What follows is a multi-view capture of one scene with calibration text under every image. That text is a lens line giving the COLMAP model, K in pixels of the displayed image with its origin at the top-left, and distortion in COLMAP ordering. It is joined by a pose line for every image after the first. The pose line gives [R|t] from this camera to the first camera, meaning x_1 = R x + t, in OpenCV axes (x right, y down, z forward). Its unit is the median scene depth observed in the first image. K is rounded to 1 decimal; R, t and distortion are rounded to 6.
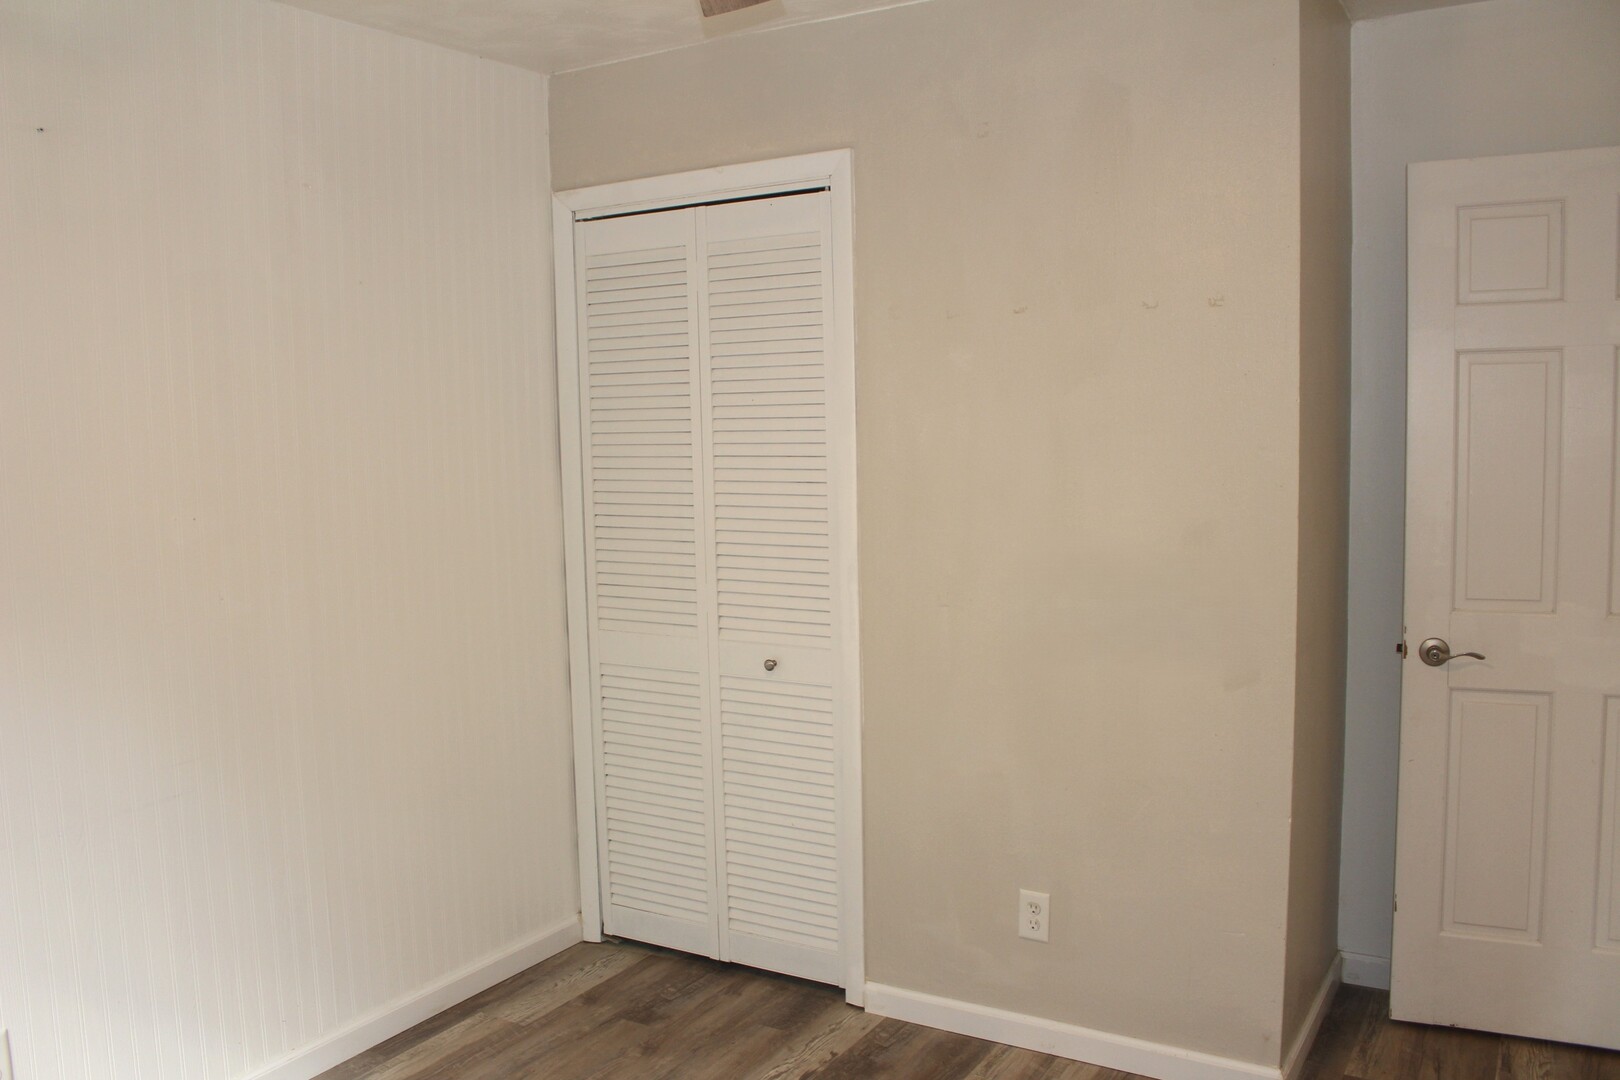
lens RADIAL K [[1336.3, 0, 801.5], [0, 1336.3, 541.9], [0, 0, 1]] dist [-0.136769, 0.098026]
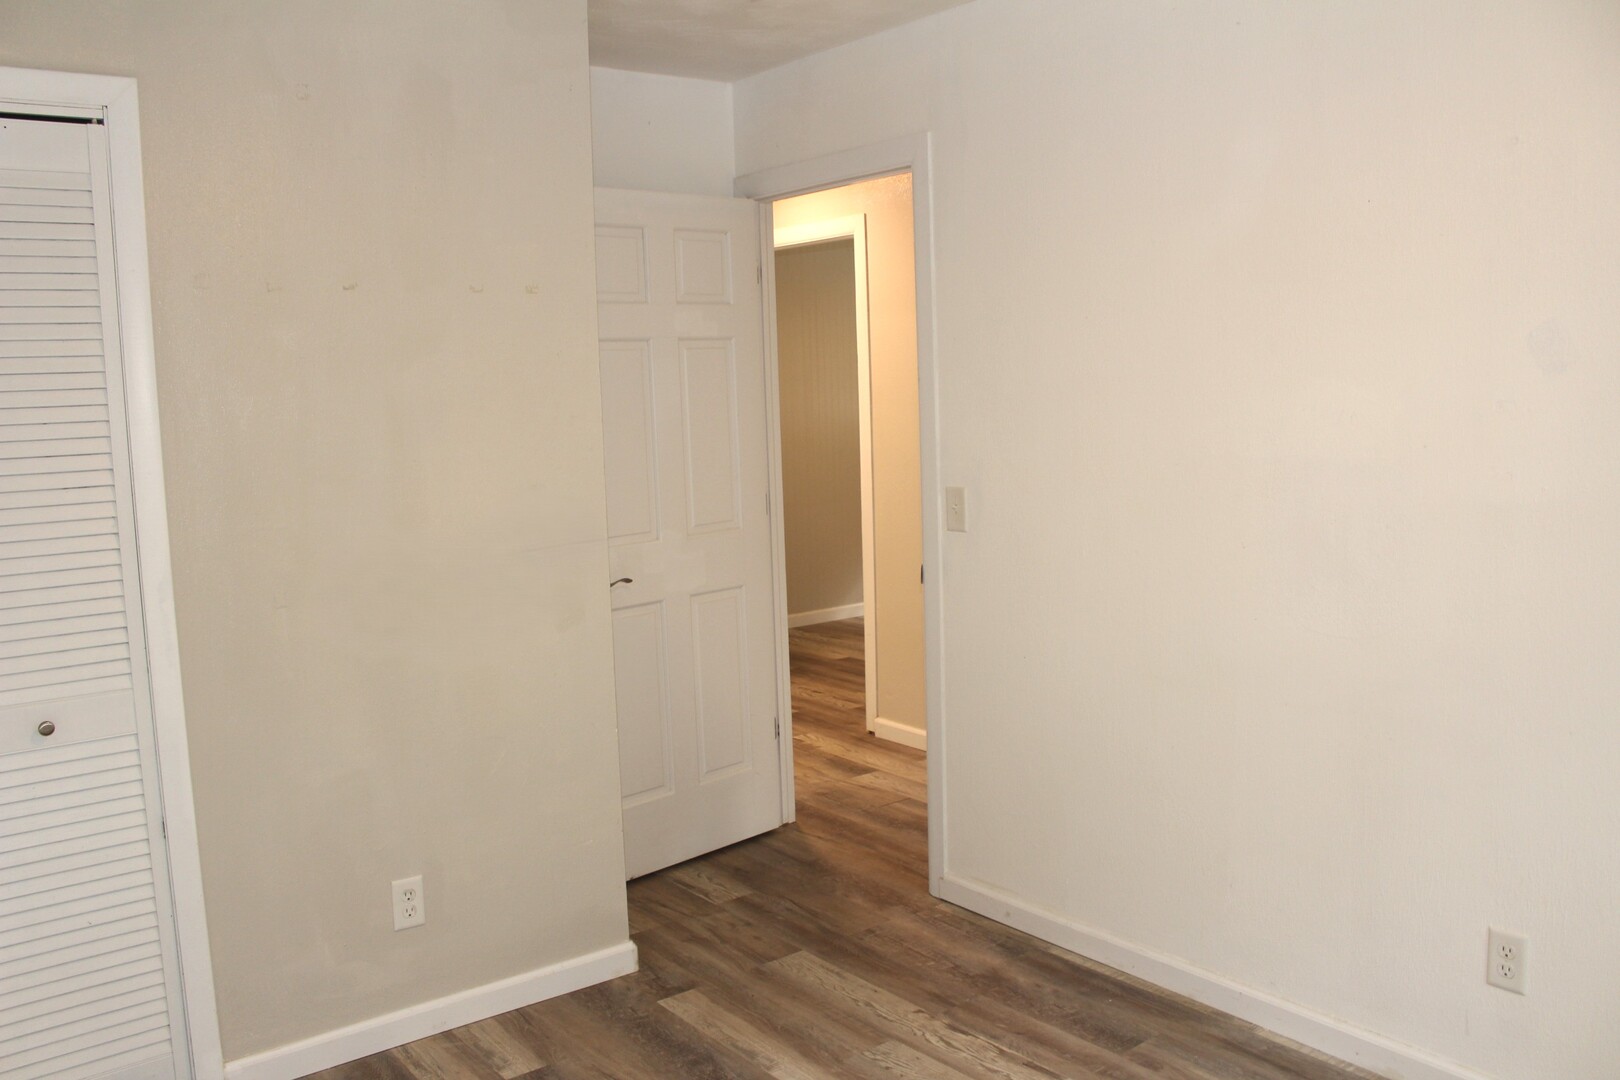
lens RADIAL K [[1336.3, 0, 800.3], [0, 1336.3, 537.1], [0, 0, 1]] dist [-0.136769, 0.098026]
pose [[0.356438, -0.099851, 0.928968, -0.601751], [0.112417, 0.991633, 0.063453, -0.016803], [-0.927531, 0.081814, 0.364681, 0.348596]]
